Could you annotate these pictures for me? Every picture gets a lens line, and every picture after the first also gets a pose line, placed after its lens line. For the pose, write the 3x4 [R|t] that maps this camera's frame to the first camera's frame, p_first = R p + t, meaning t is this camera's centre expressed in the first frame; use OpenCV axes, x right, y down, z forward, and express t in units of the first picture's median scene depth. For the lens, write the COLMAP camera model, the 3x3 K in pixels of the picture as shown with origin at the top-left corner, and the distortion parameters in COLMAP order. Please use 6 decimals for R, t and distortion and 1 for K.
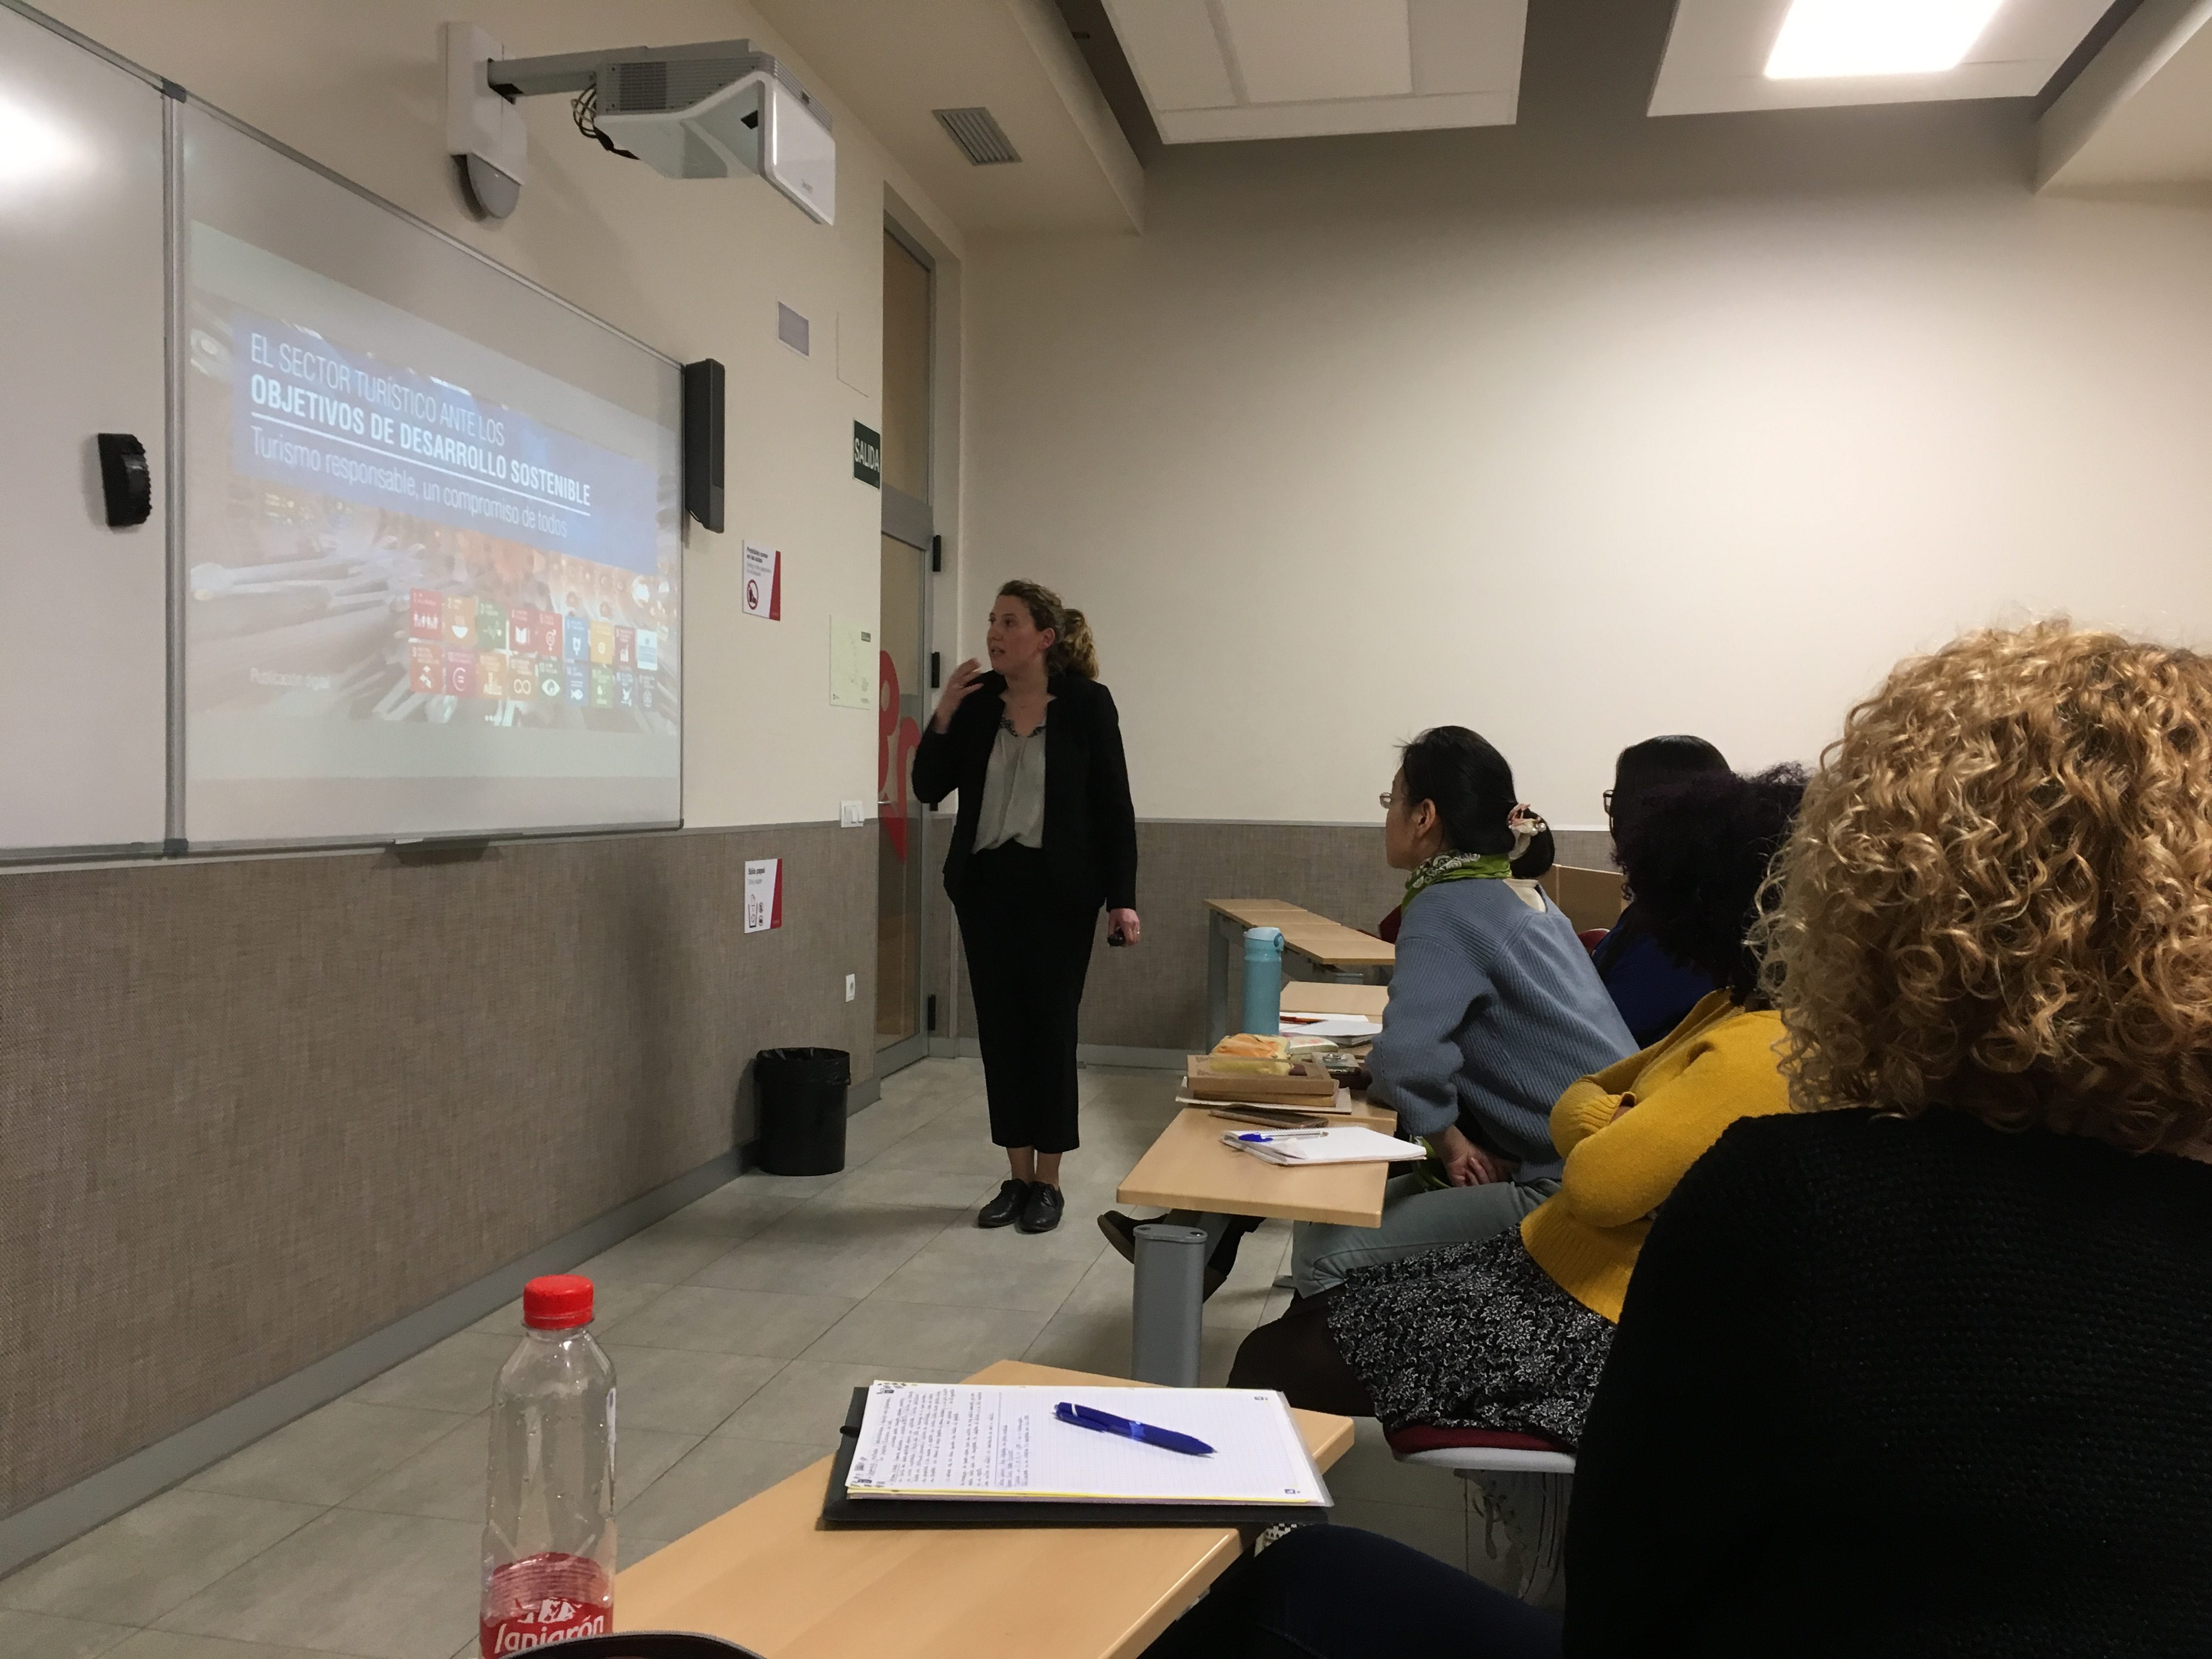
lens RADIAL K [[1889.6, 0, 1101.3], [0, 1889.6, 832.7], [0, 0, 1]] dist [0.080714, -0.101643]
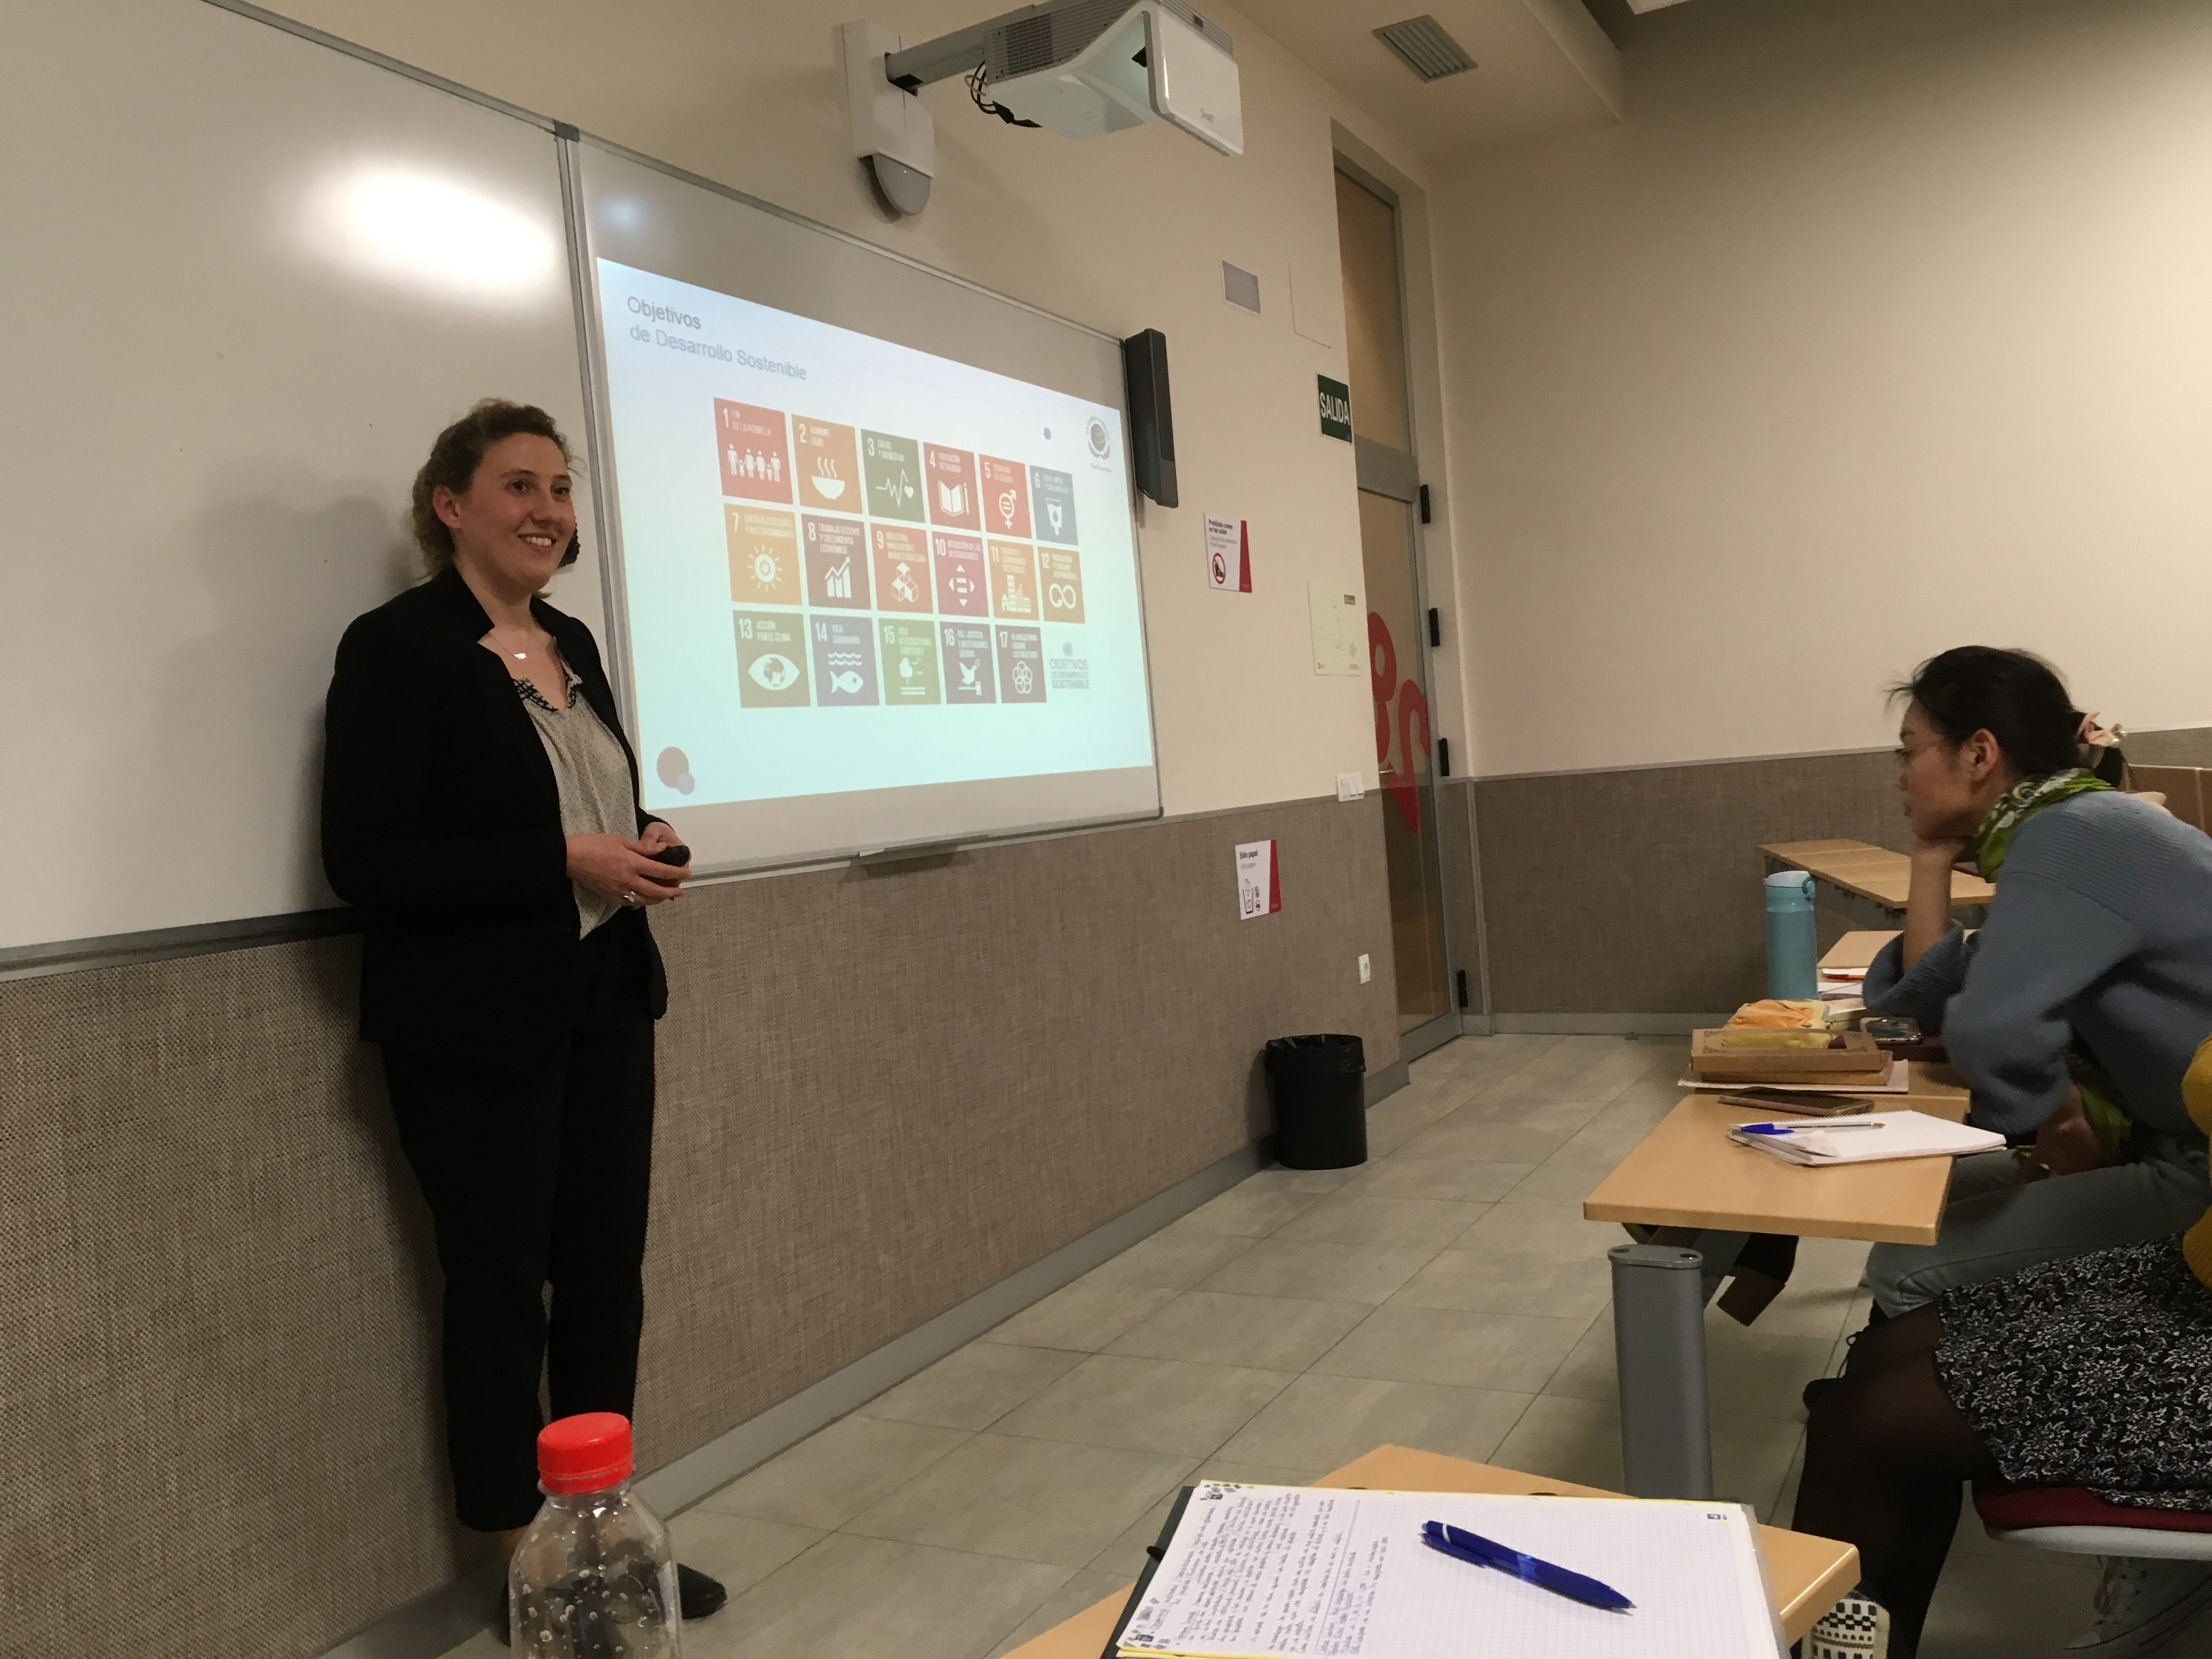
lens RADIAL K [[1889.6, 0, 1092.3], [0, 1889.6, 833.1], [0, 0, 1]] dist [0.080714, -0.101643]
pose [[0.952904, -0.085083, -0.291092, 0.030096], [0.088384, 0.996085, -0.001817, 0.005503], [0.290107, -0.023997, 0.956693, 0.077022]]
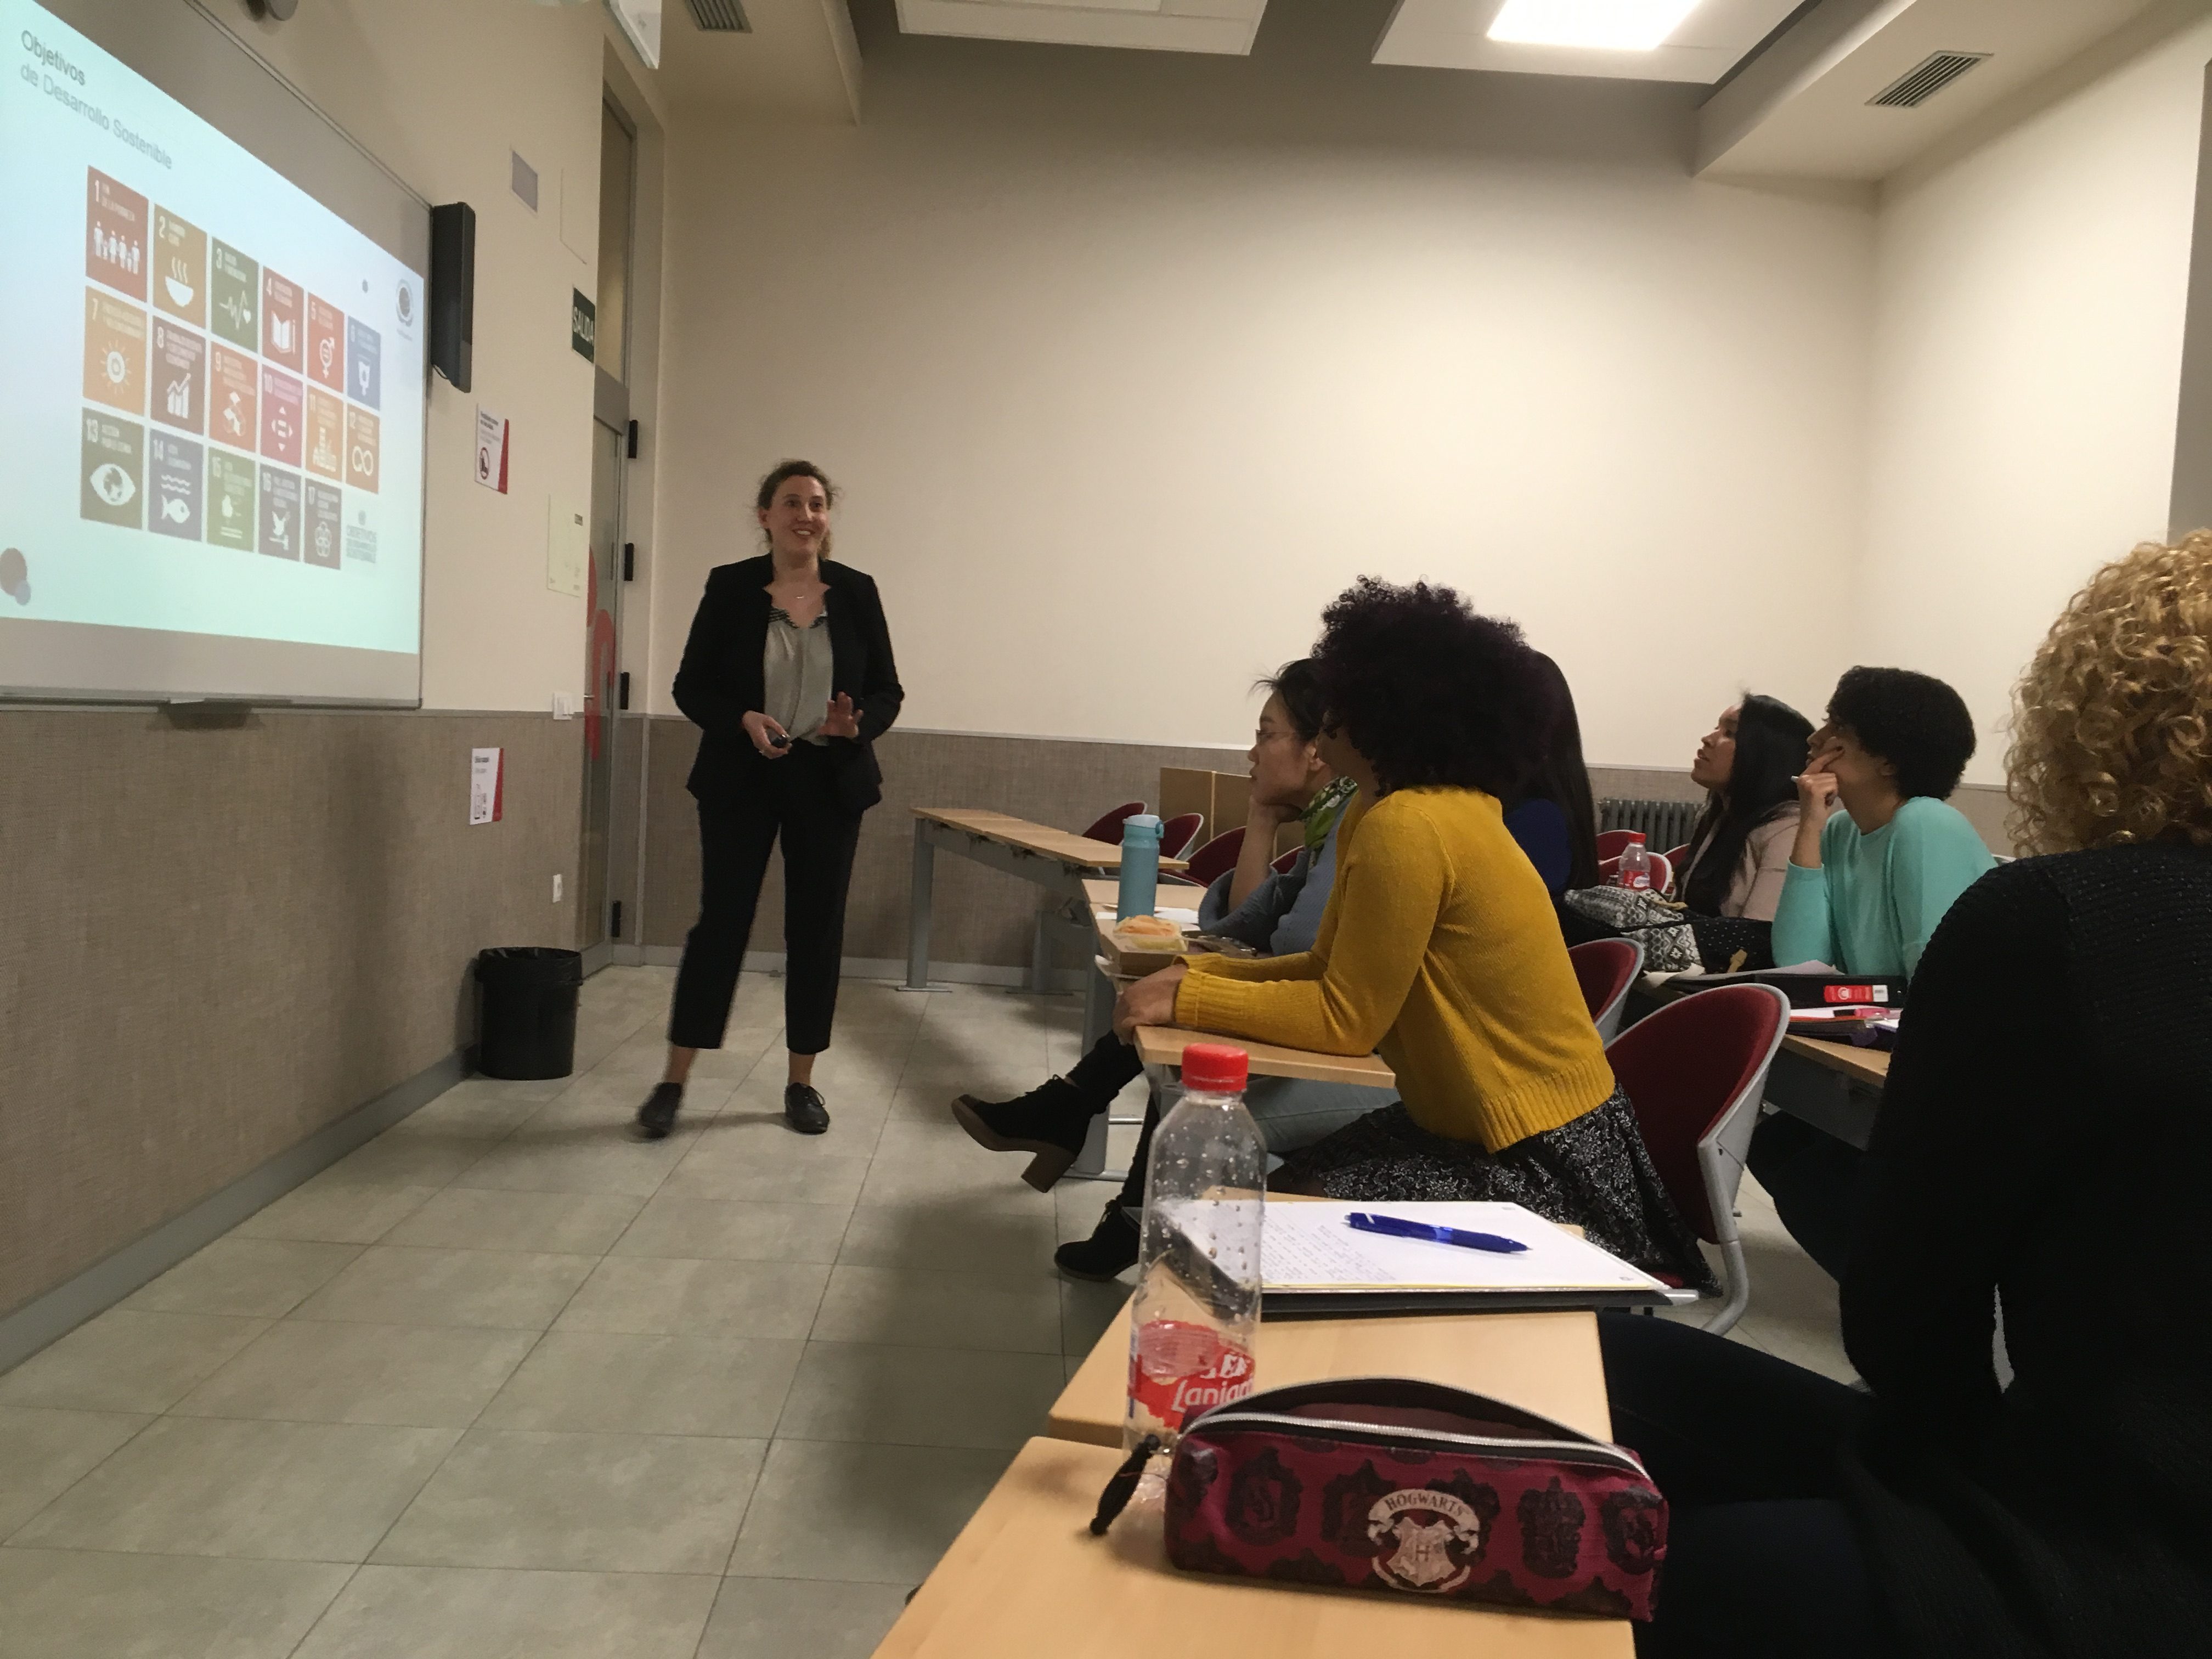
lens RADIAL K [[1889.6, 0, 1106.3], [0, 1889.6, 832.7], [0, 0, 1]] dist [0.080714, -0.101643]
pose [[0.973373, 0.023186, 0.228053, -0.124811], [-0.031671, 0.998933, 0.033617, 0.019639], [-0.227031, -0.039944, 0.973068, 0.009879]]
